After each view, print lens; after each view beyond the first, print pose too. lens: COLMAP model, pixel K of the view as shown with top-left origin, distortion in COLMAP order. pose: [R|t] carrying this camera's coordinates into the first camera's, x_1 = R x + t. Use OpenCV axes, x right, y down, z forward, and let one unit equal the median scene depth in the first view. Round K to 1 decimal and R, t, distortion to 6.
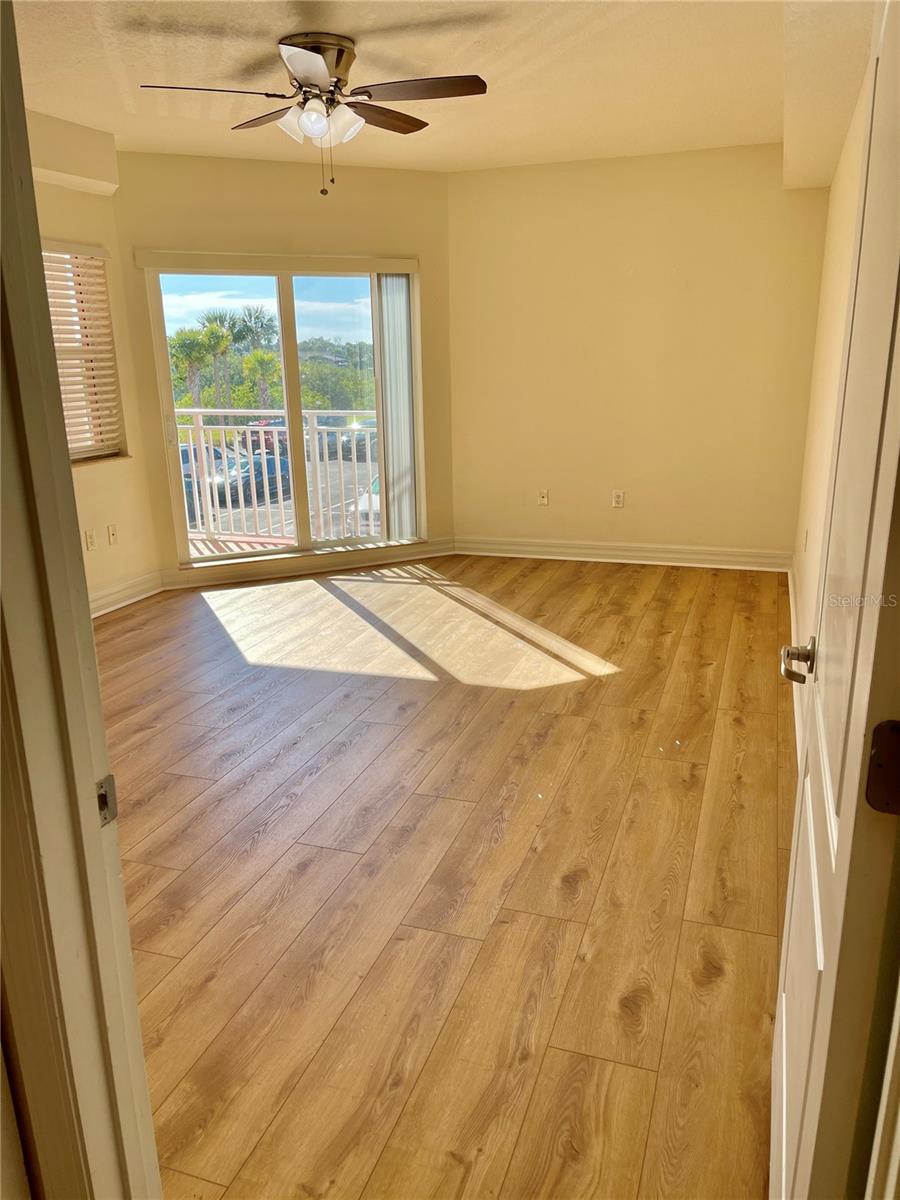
lens RADIAL K [[892.2, 0, 455.8], [0, 892.2, 600.6], [0, 0, 1]] dist [0.078241, -0.097909]
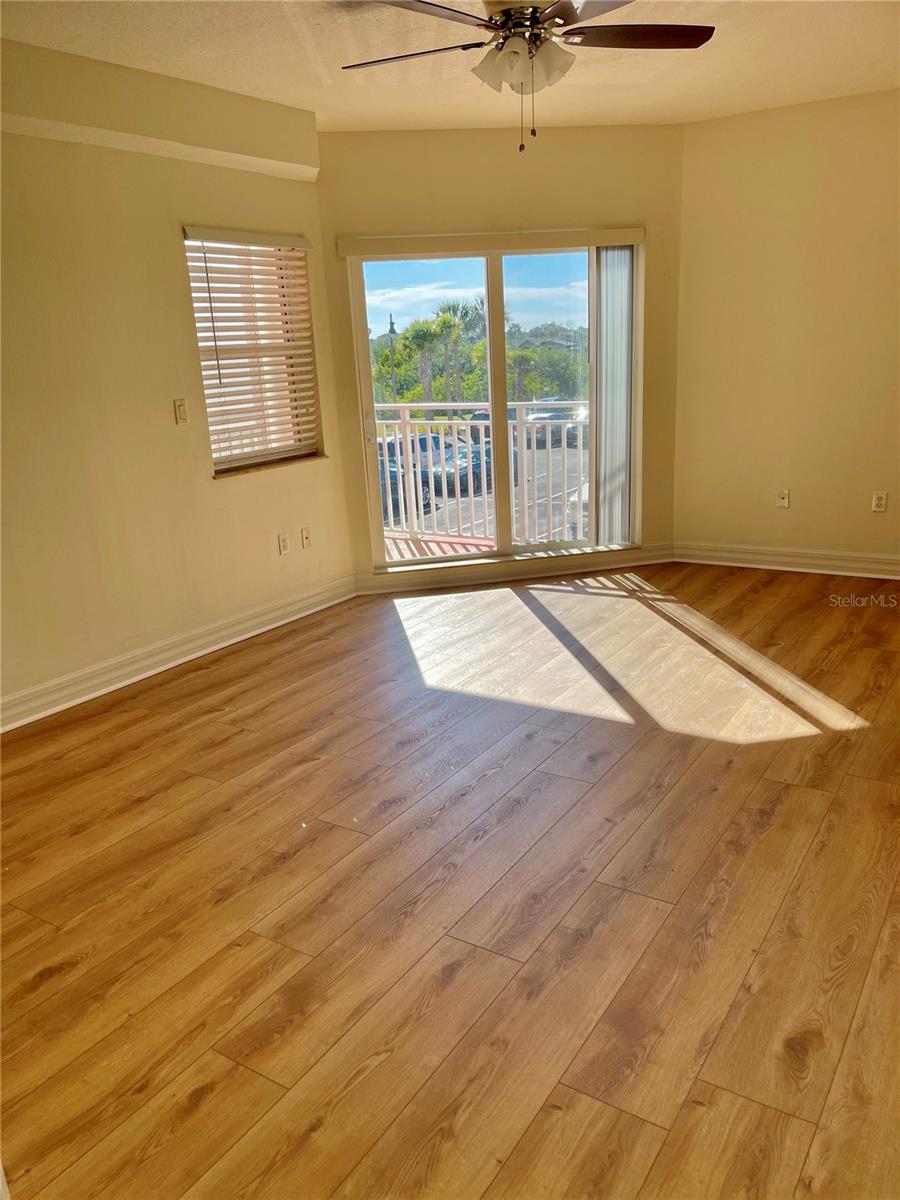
lens RADIAL K [[906.0, 0, 453.9], [0, 906.0, 604.8], [0, 0, 1]] dist [0.077000, -0.102026]
pose [[0.969287, 0.034796, -0.243459, 0.014900], [-0.030797, 0.999321, 0.020214, -0.032462], [0.243998, -0.012095, 0.969700, 0.117294]]
